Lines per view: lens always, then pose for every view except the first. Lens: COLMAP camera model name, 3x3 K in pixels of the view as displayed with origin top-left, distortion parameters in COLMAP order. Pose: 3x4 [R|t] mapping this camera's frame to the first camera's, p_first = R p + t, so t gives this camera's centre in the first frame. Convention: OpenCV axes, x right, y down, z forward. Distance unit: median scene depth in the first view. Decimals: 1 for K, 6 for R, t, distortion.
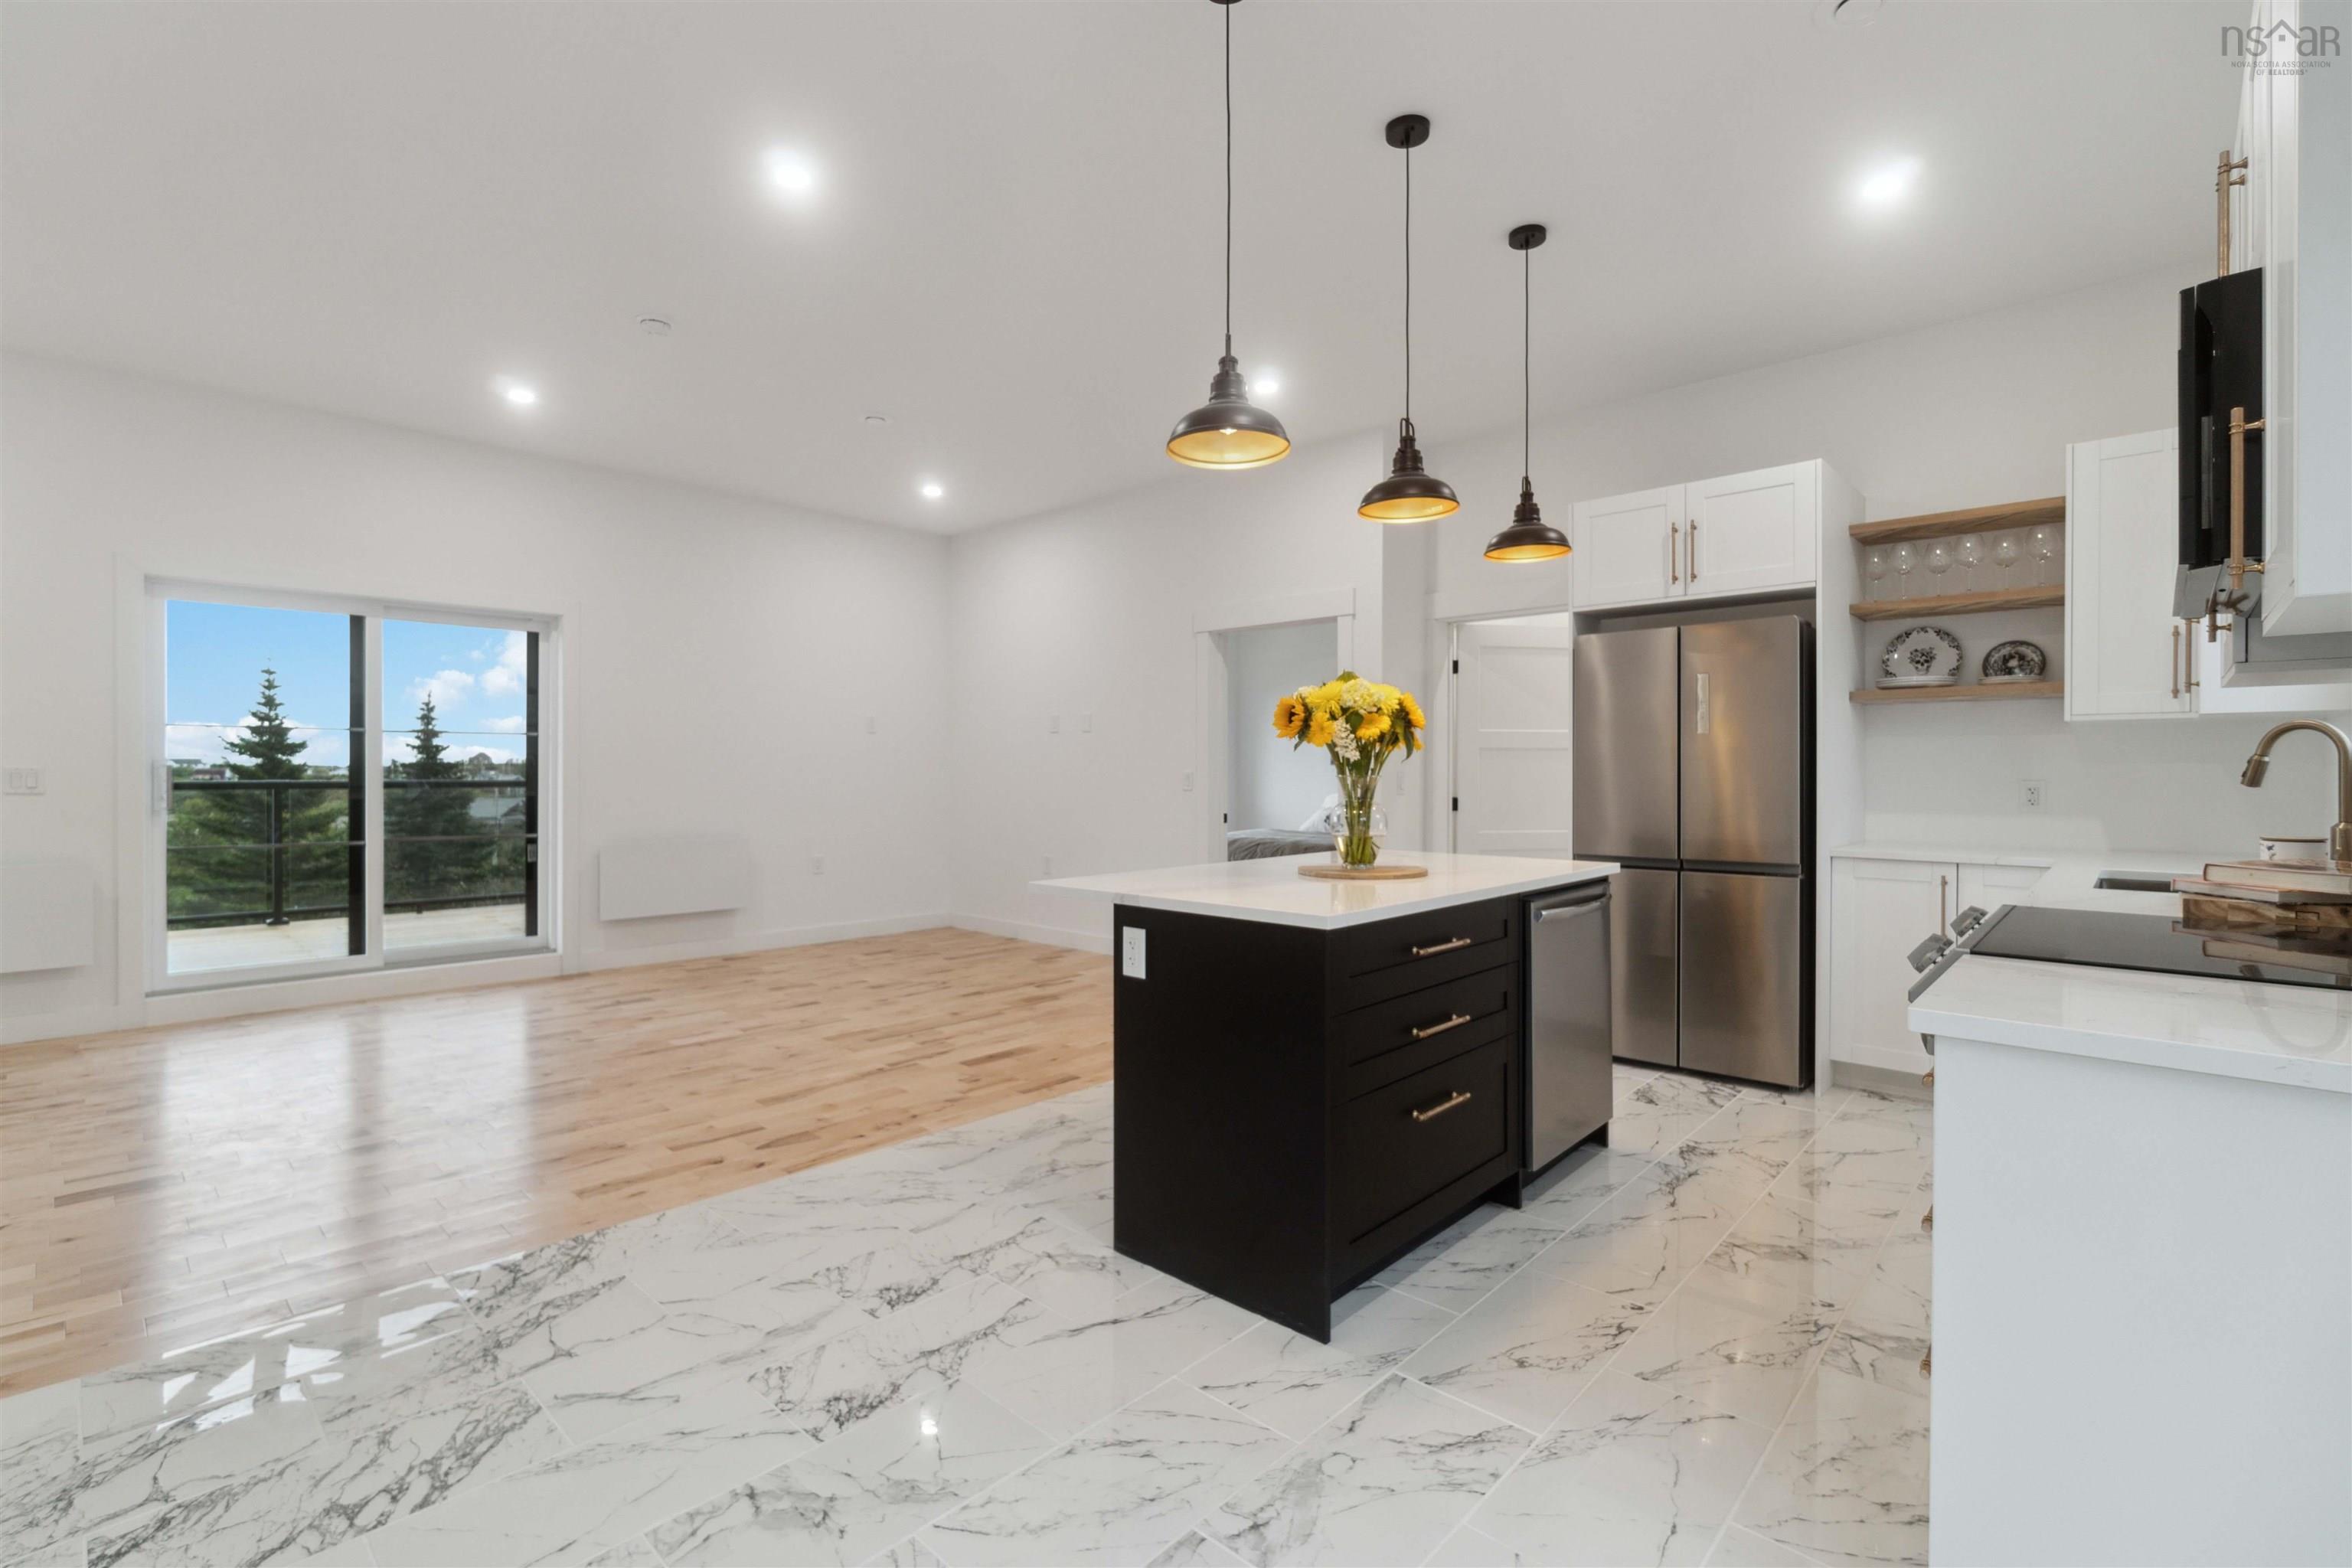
lens RADIAL K [[1060.2, 0, 1160.4], [0, 1060.2, 777.2], [0, 0, 1]] dist [-0.003775, 0.000025]
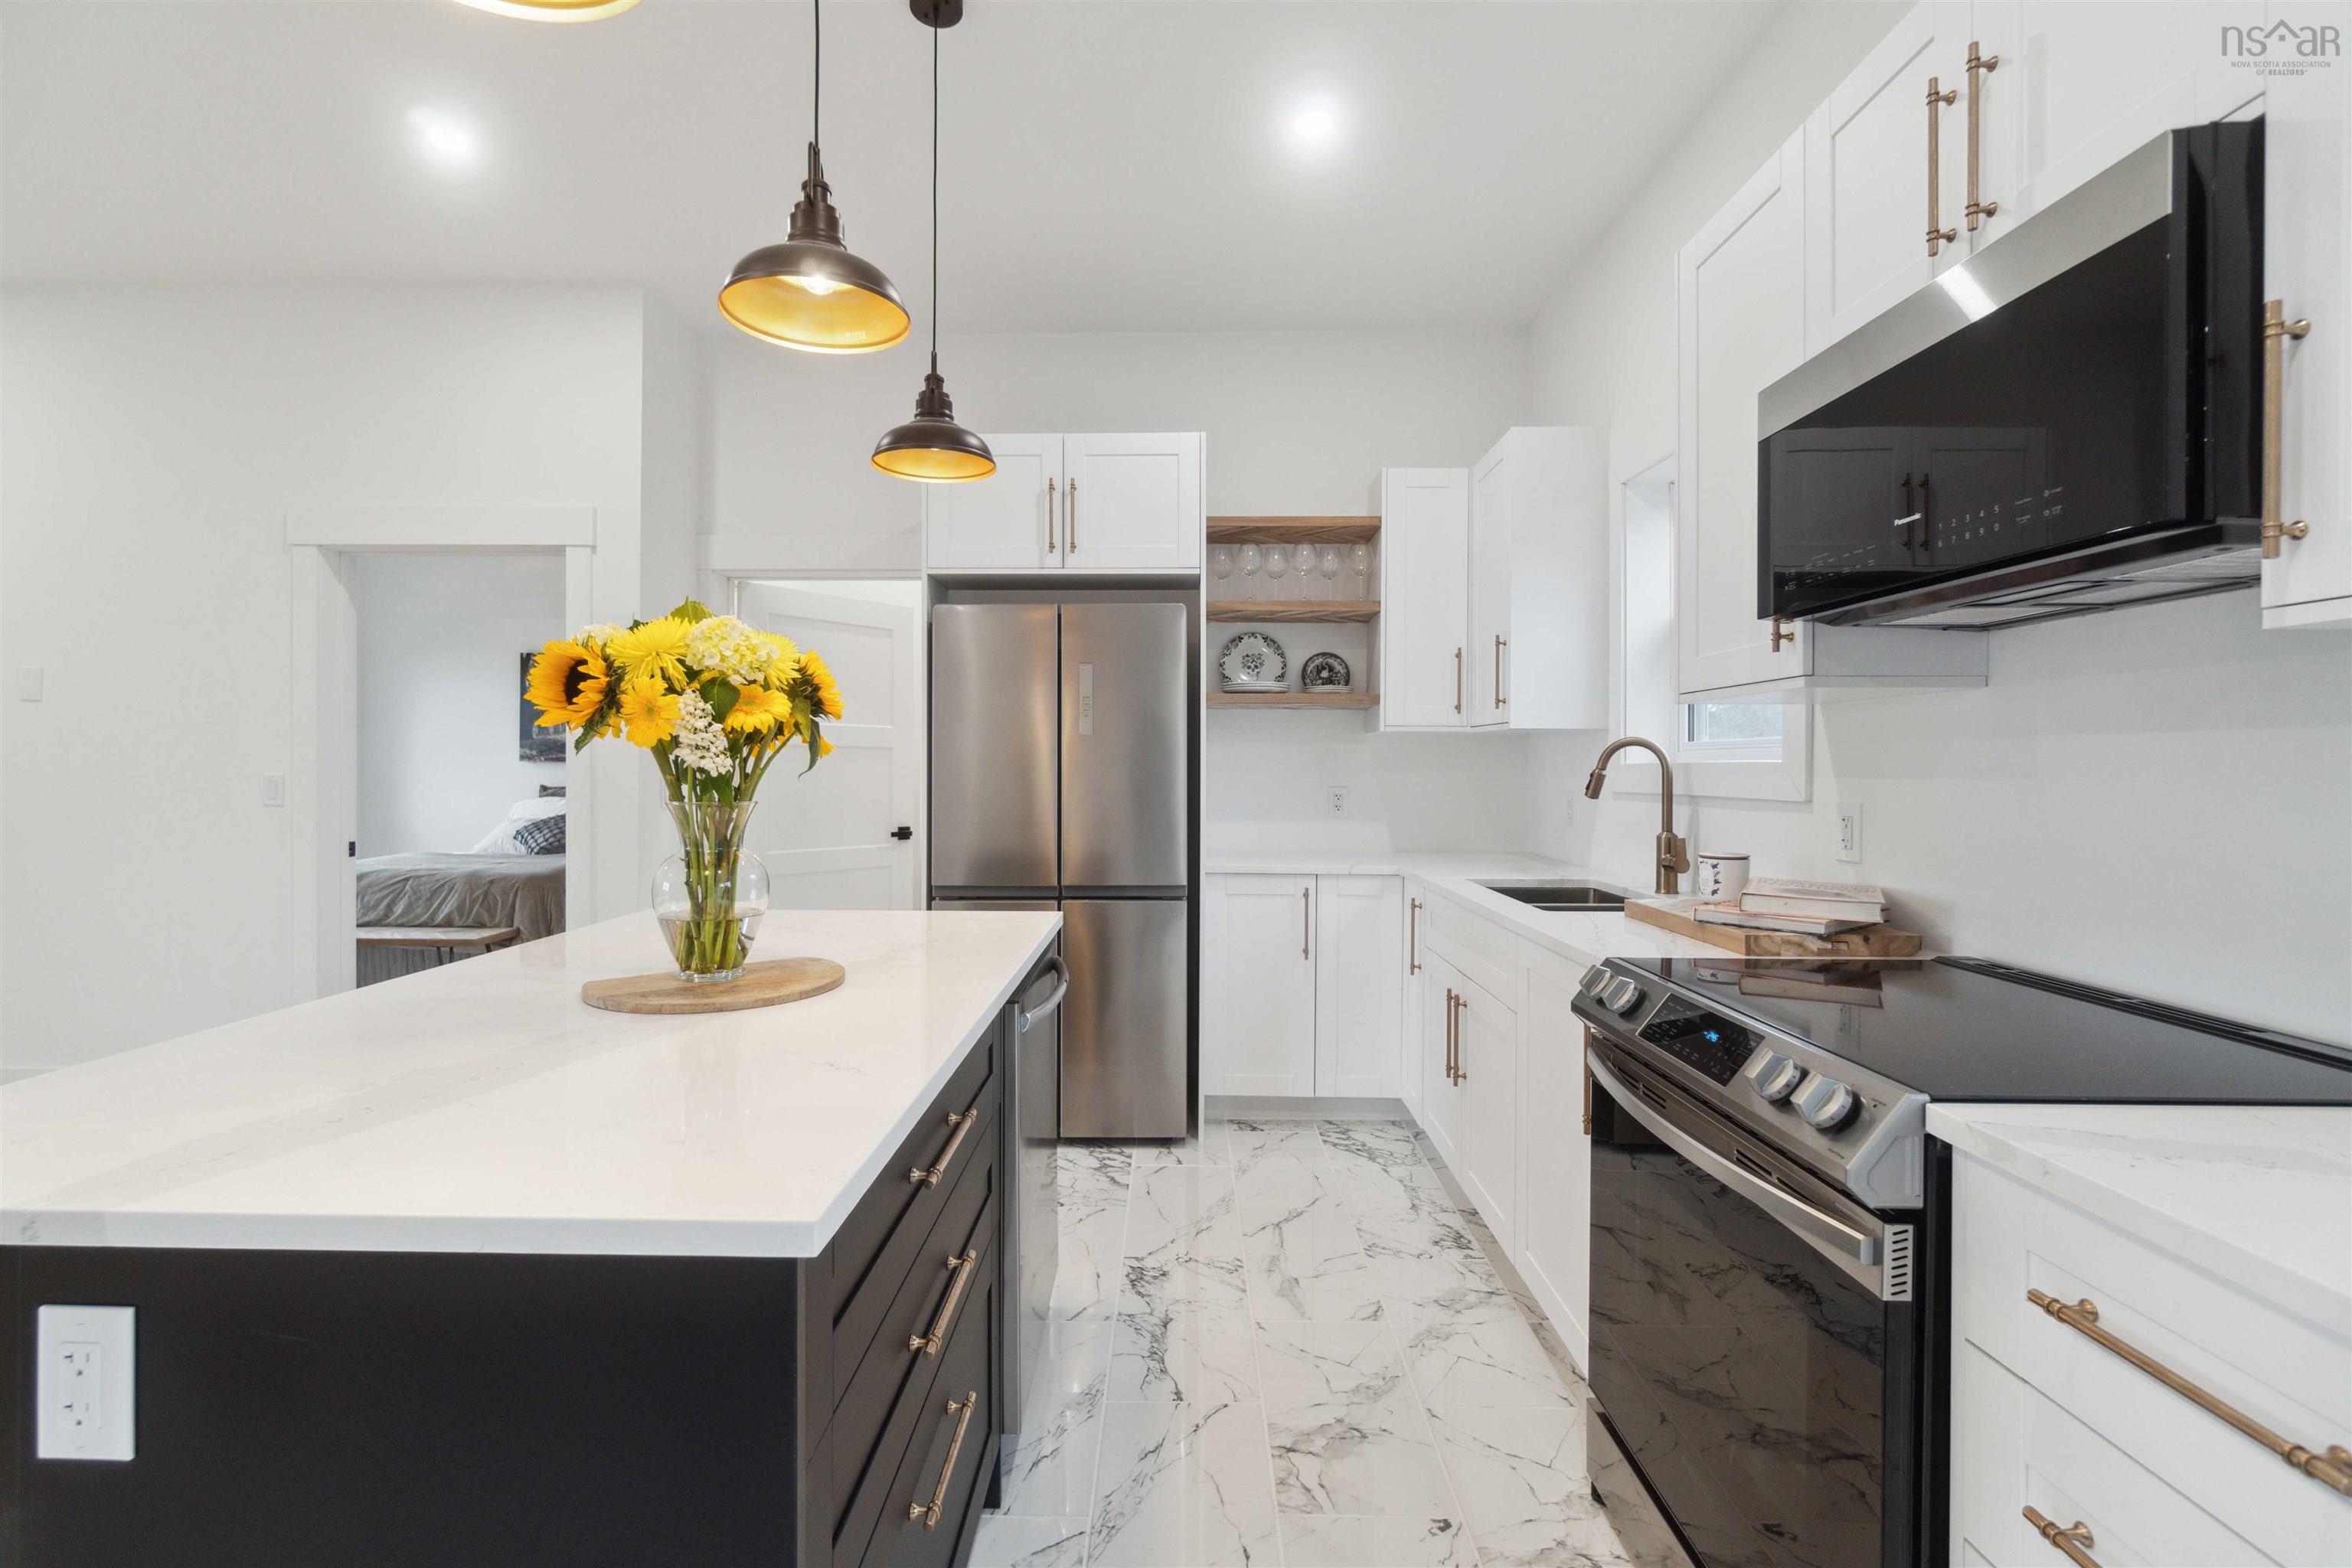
lens RADIAL K [[1042.0, 0, 1167.7], [0, 1042.0, 772.2], [0, 0, 1]] dist [-0.003497, -0.000327]
pose [[0.737512, -0.000792, 0.675334, 0.003871], [-0.000356, 0.999999, 0.001563, -0.014799], [-0.675334, -0.001393, 0.737511, 0.402237]]
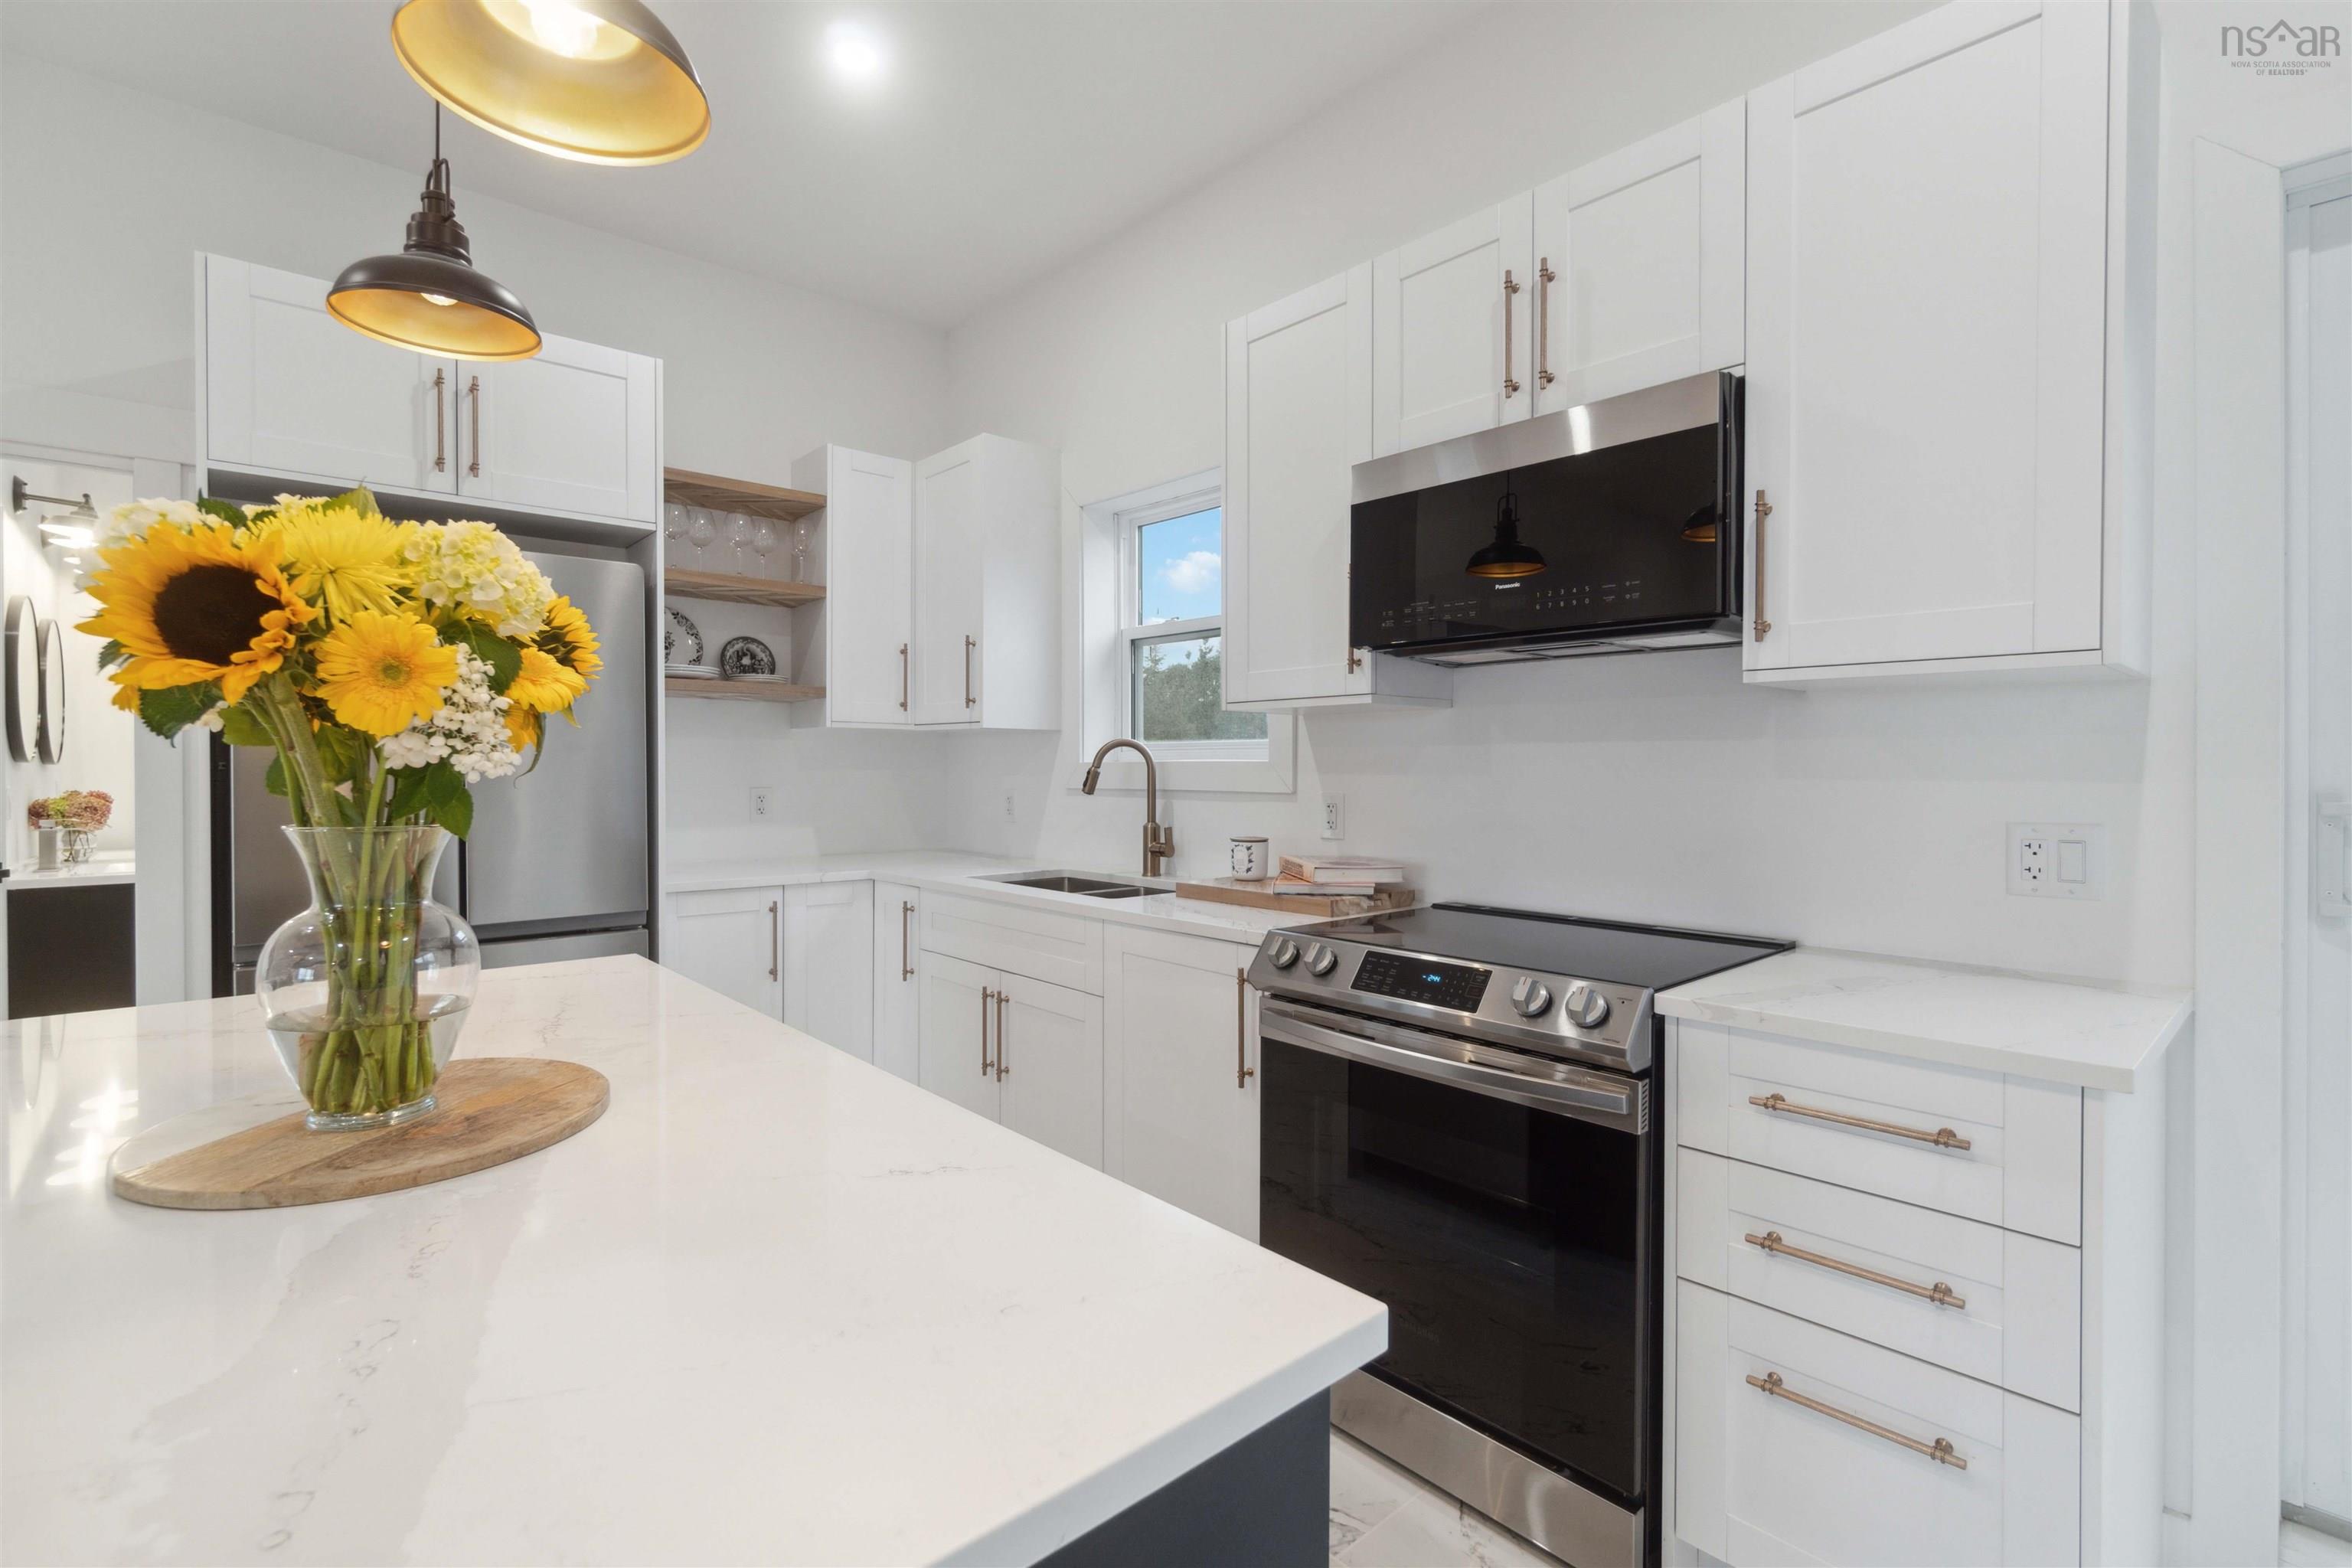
lens RADIAL K [[1060.2, 0, 1160.4], [0, 1060.2, 777.2], [0, 0, 1]] dist [-0.003775, 0.000025]
pose [[0.088564, -0.008804, 0.996032, -0.095479], [0.002520, 0.999960, 0.008615, -0.015221], [-0.996067, 0.001747, 0.088583, 0.640273]]
